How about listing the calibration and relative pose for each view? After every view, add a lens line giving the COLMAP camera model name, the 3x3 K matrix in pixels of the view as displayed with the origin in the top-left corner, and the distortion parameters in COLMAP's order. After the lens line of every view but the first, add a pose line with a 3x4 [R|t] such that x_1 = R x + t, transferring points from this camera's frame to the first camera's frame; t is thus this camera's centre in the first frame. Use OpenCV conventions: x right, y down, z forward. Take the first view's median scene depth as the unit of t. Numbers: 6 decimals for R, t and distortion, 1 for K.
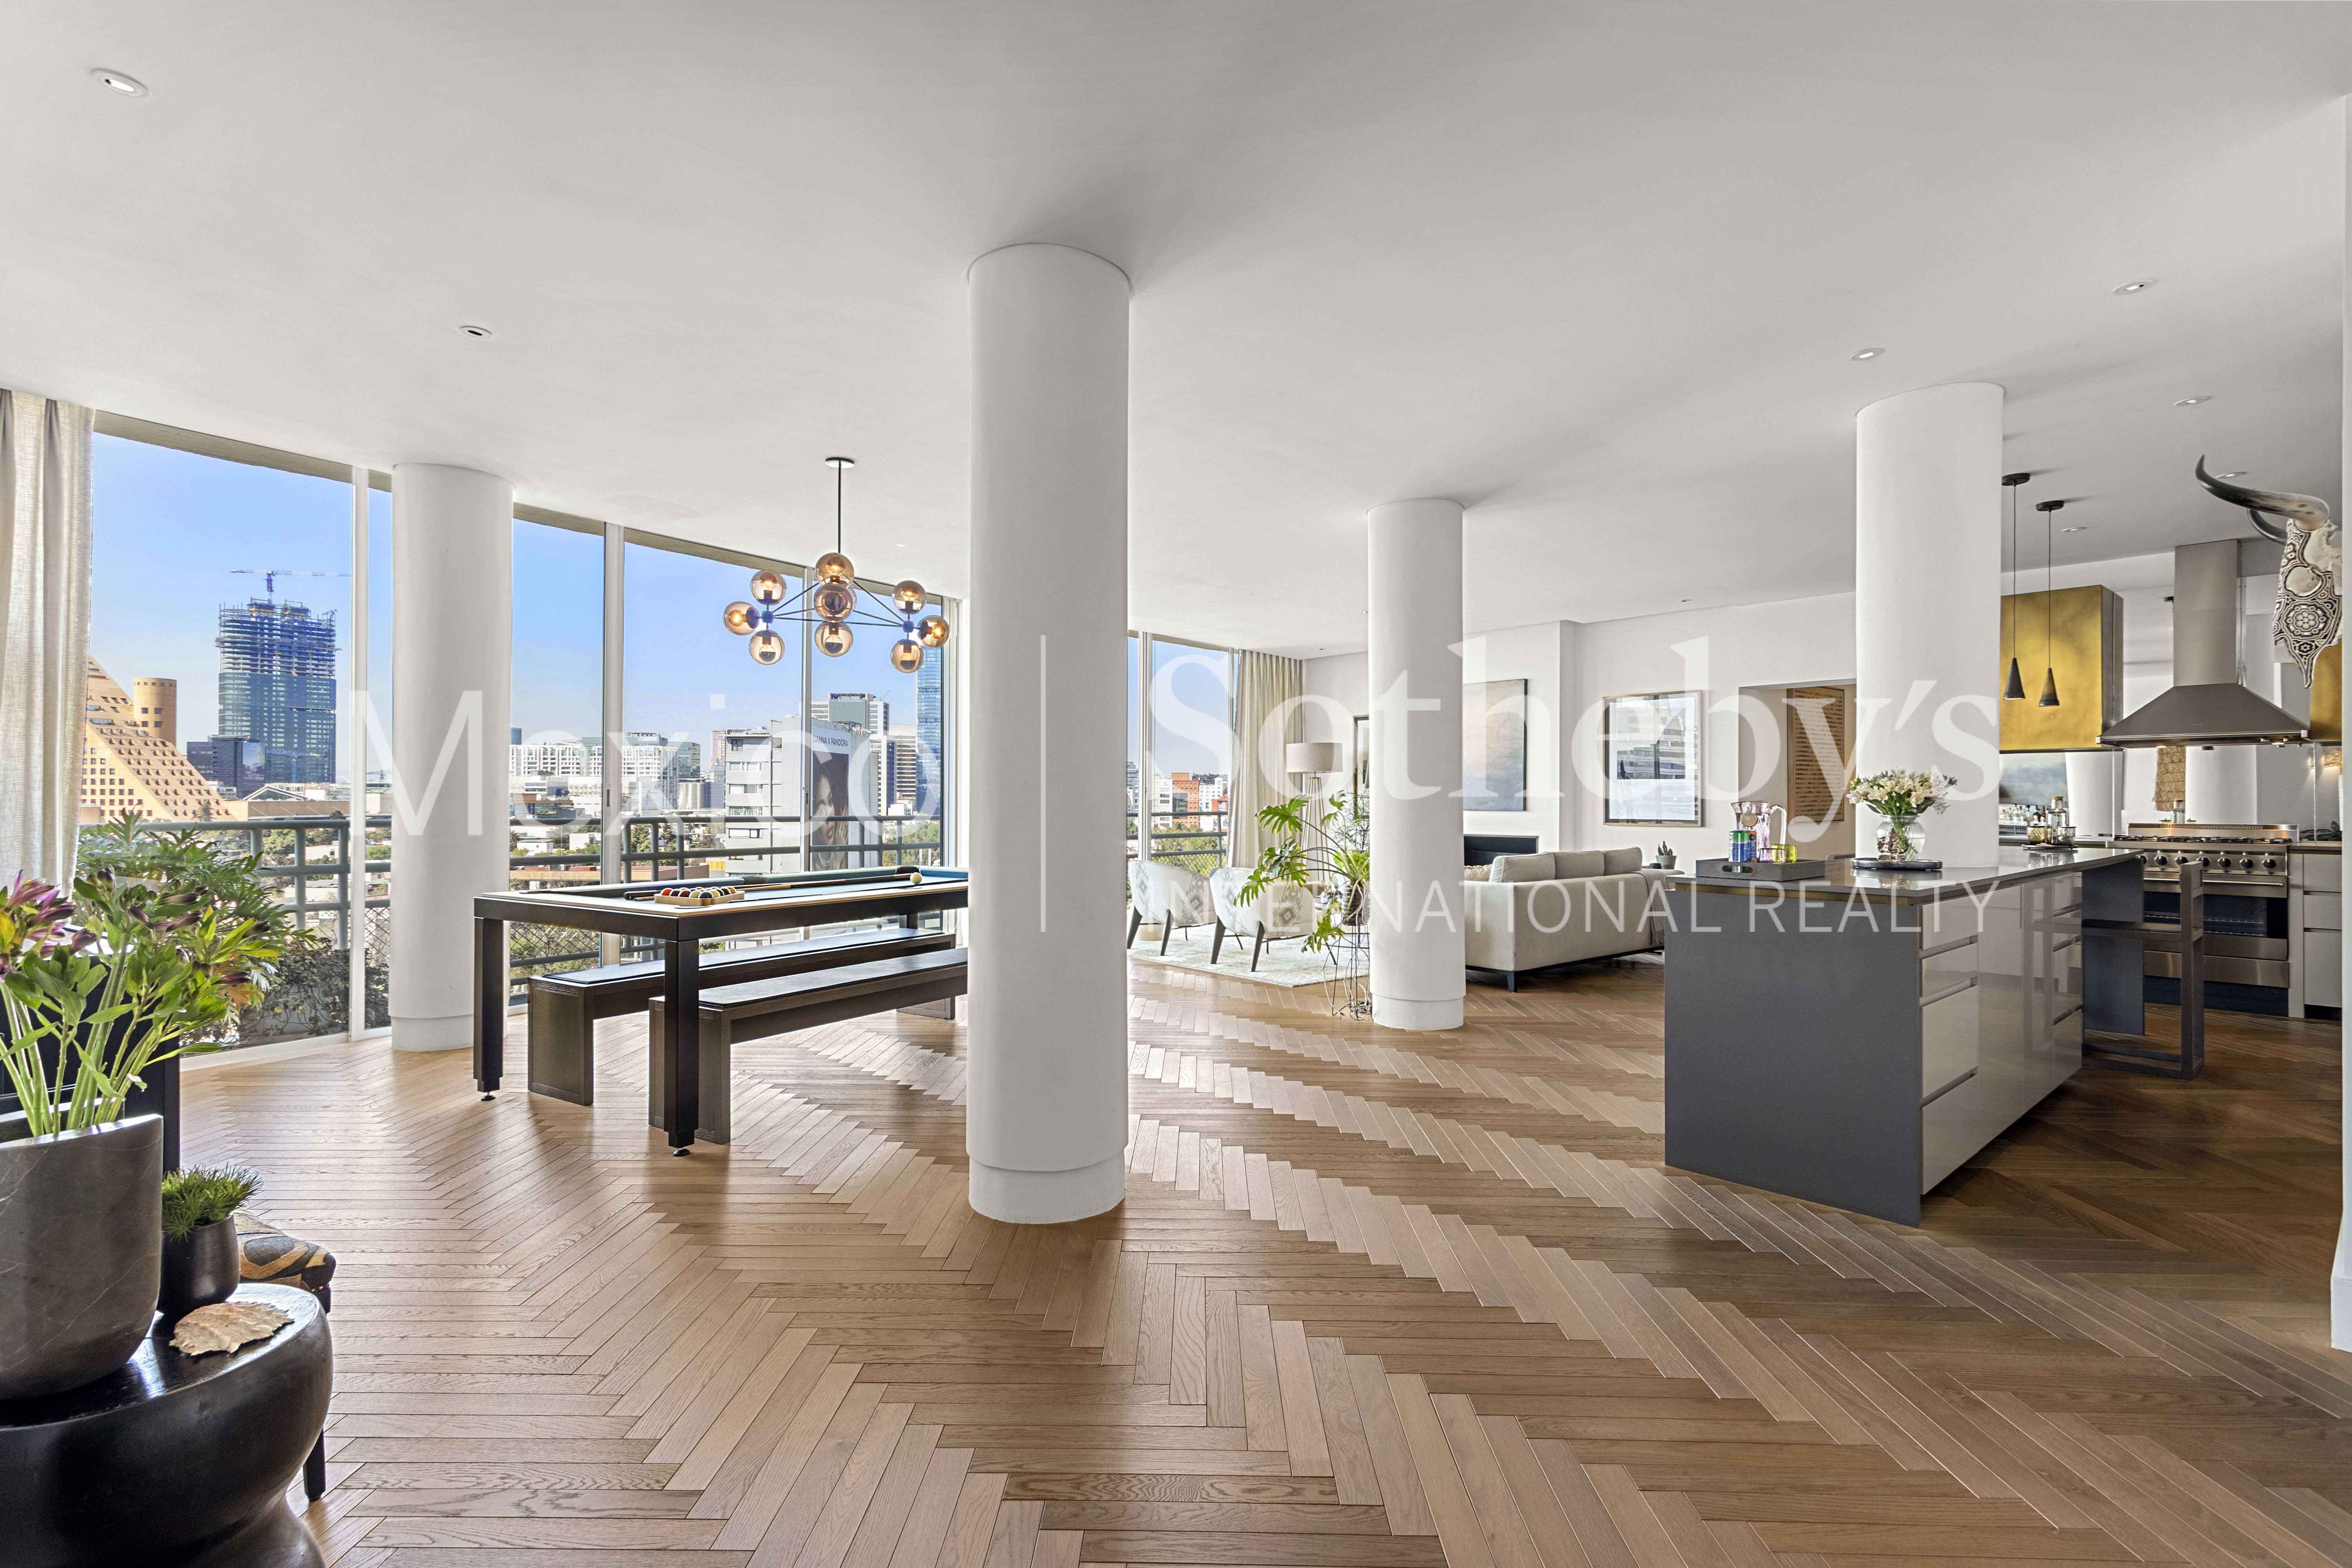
lens RADIAL K [[1084.5, 0, 1176.0], [0, 1084.5, 784.0], [0, 0, 1]] dist [0.016869, -0.008957]
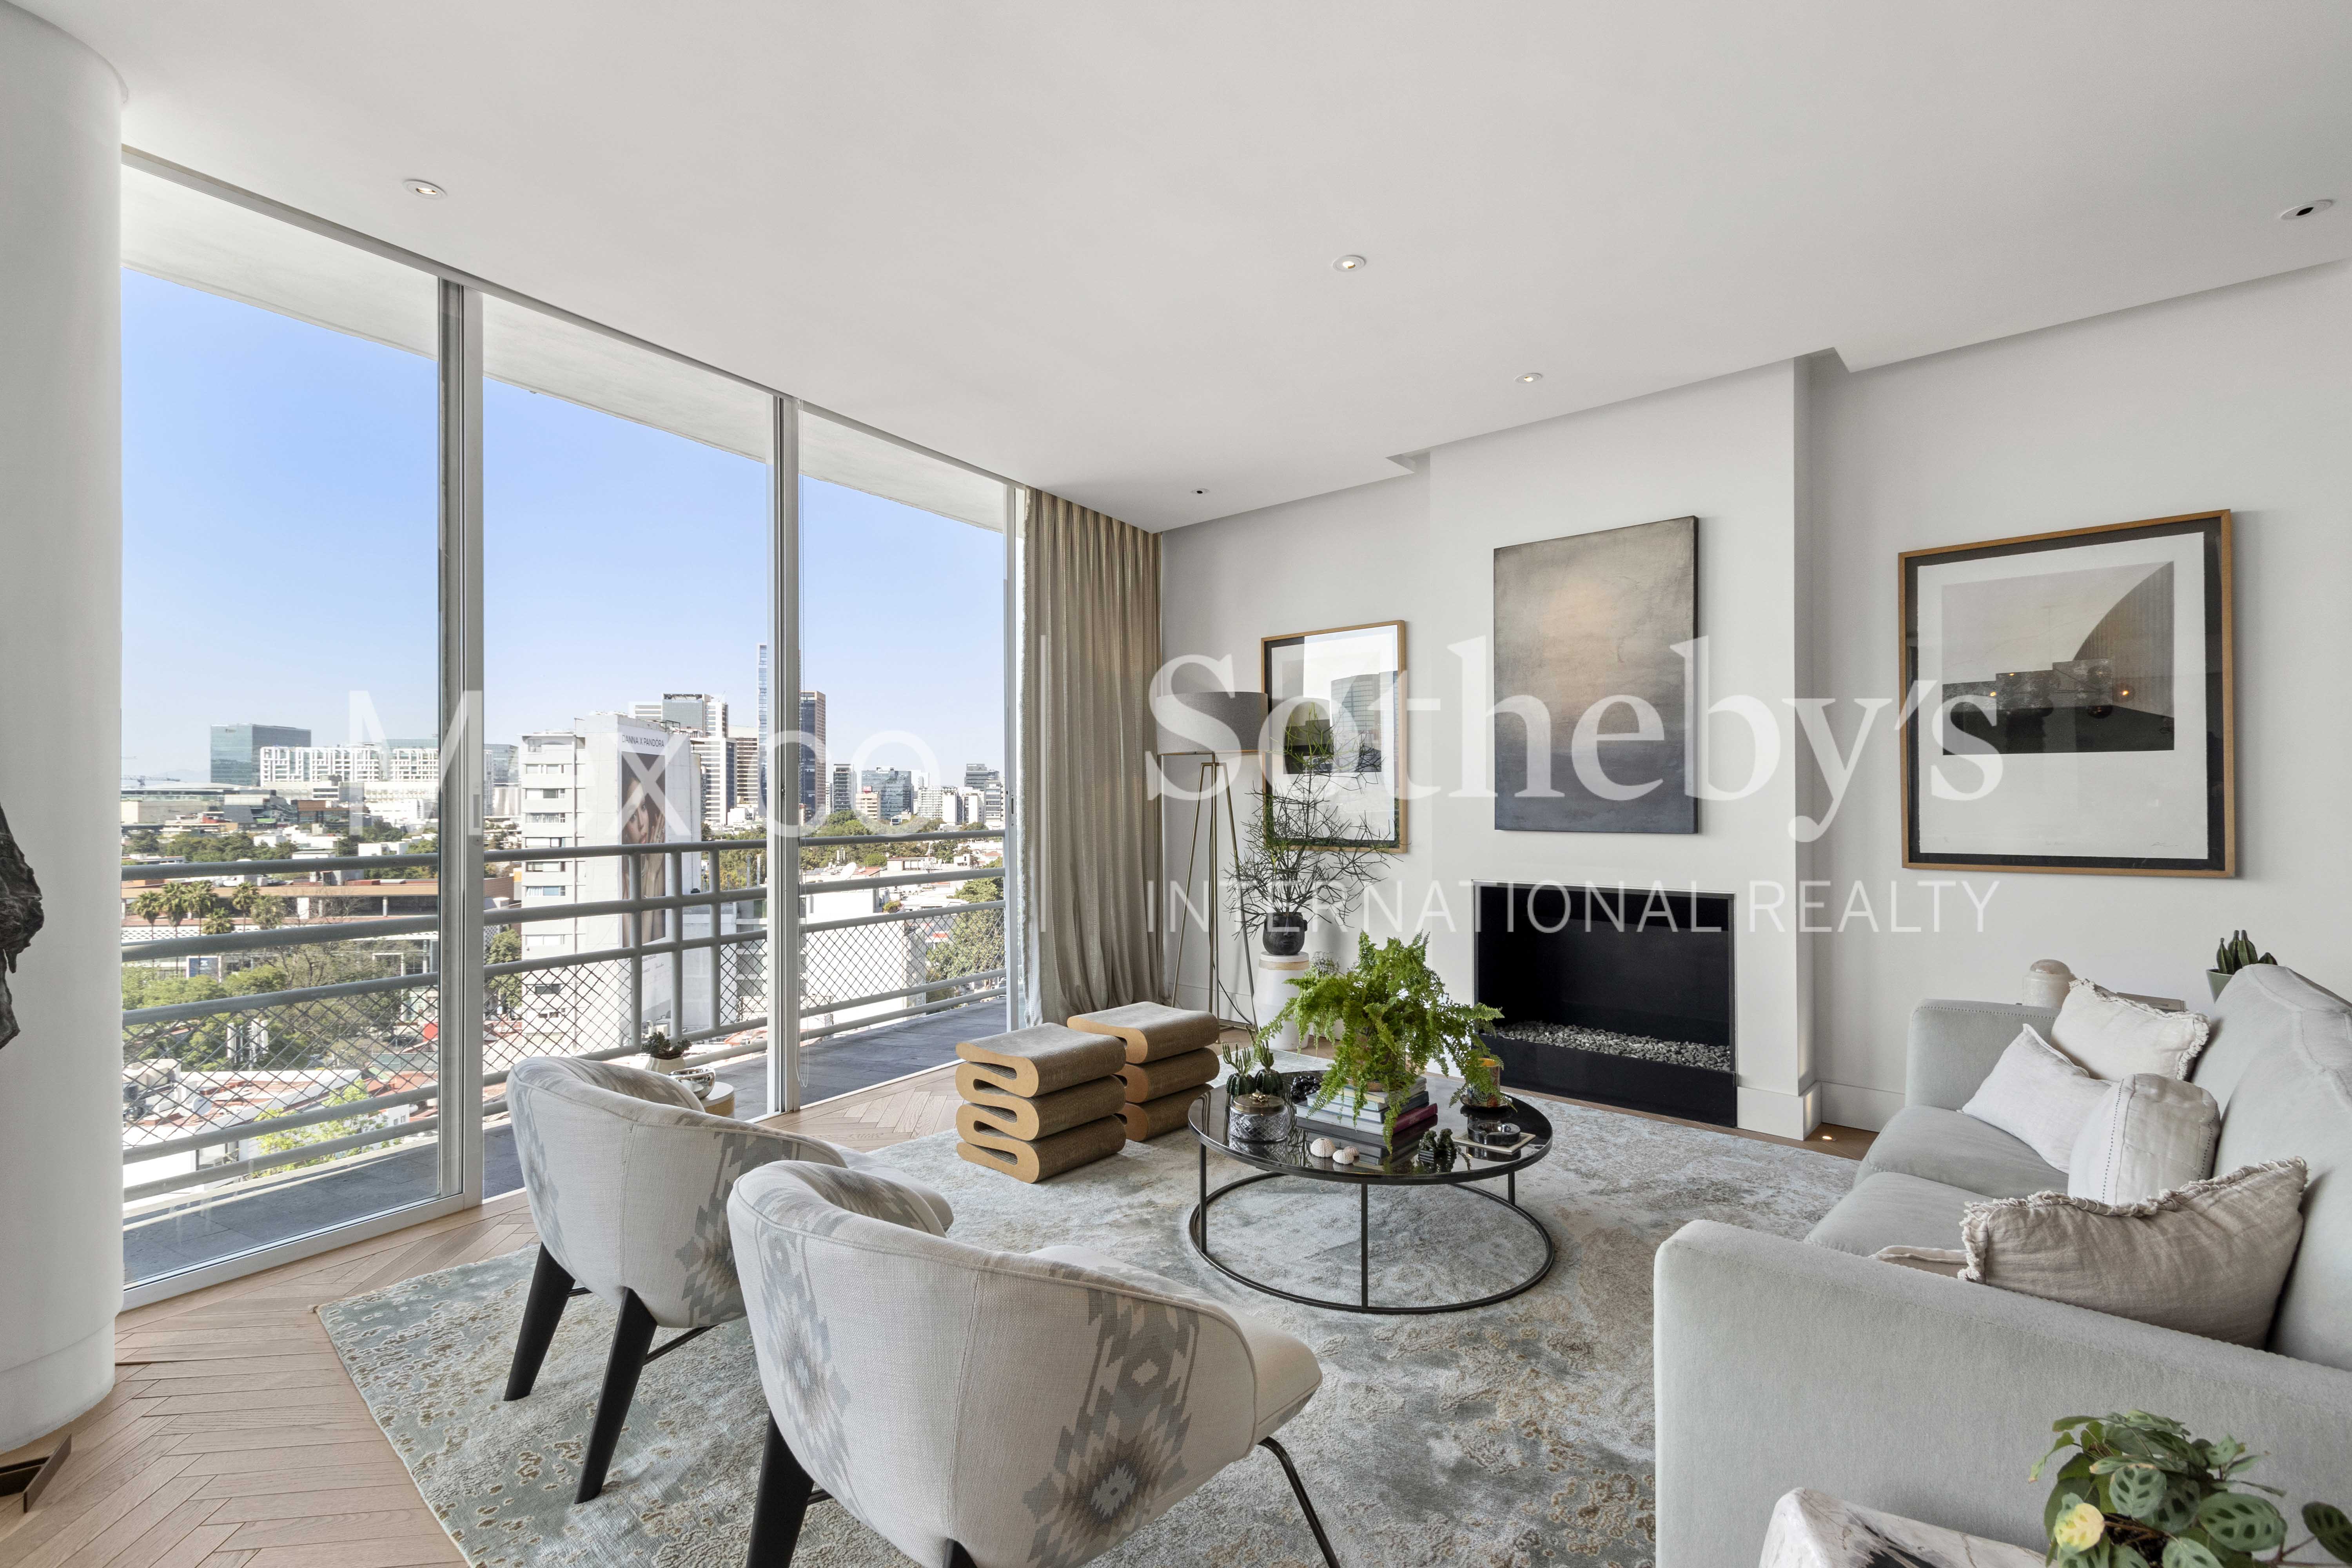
lens RADIAL K [[1084.5, 0, 1176.0], [0, 1084.5, 784.0], [0, 0, 1]] dist [0.016869, -0.008957]
pose [[0.990371, -0.009582, 0.138110, 0.129030], [0.009524, 0.999954, 0.001080, 0.008277], [-0.138114, 0.000246, 0.990416, 1.204083]]
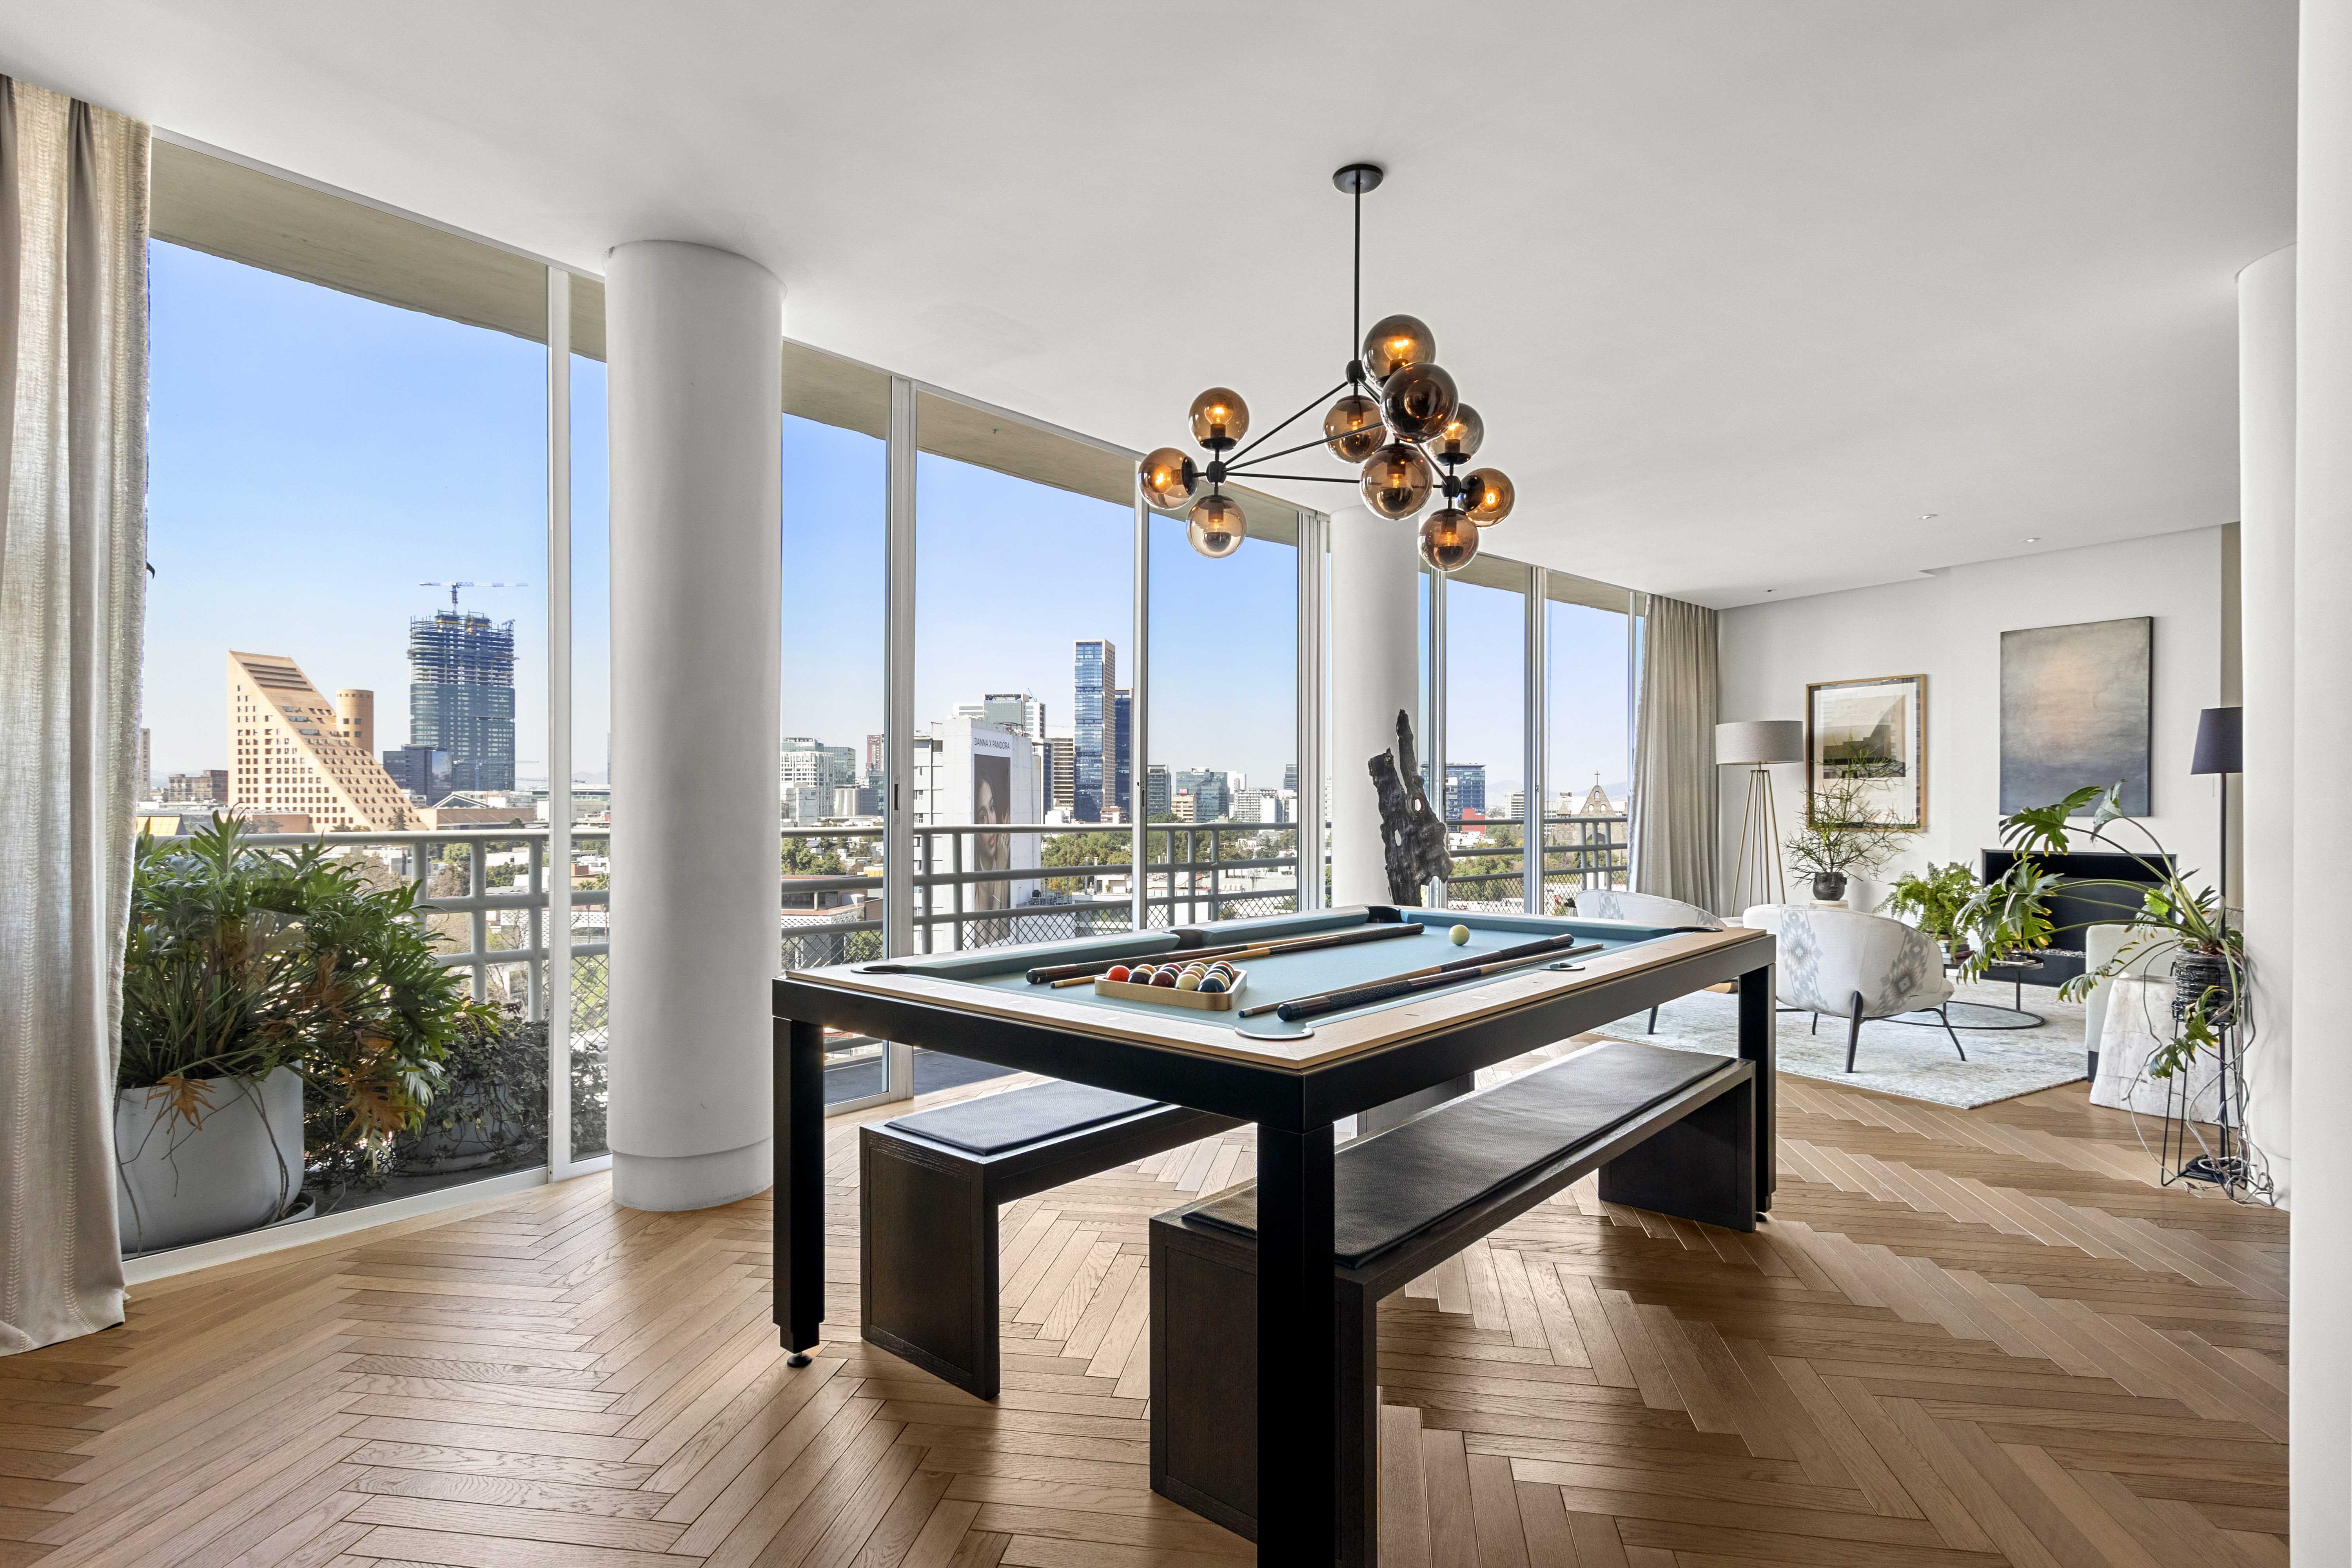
lens RADIAL K [[1182.9, 0, 1185.1], [0, 1182.9, 793.8], [0, 0, 1]] dist [0.022028, -0.015676]
pose [[0.989809, -0.003841, -0.142348, -0.307325], [0.004522, 0.999980, 0.004465, 0.011157], [0.142328, -0.005064, 0.989807, 0.389212]]
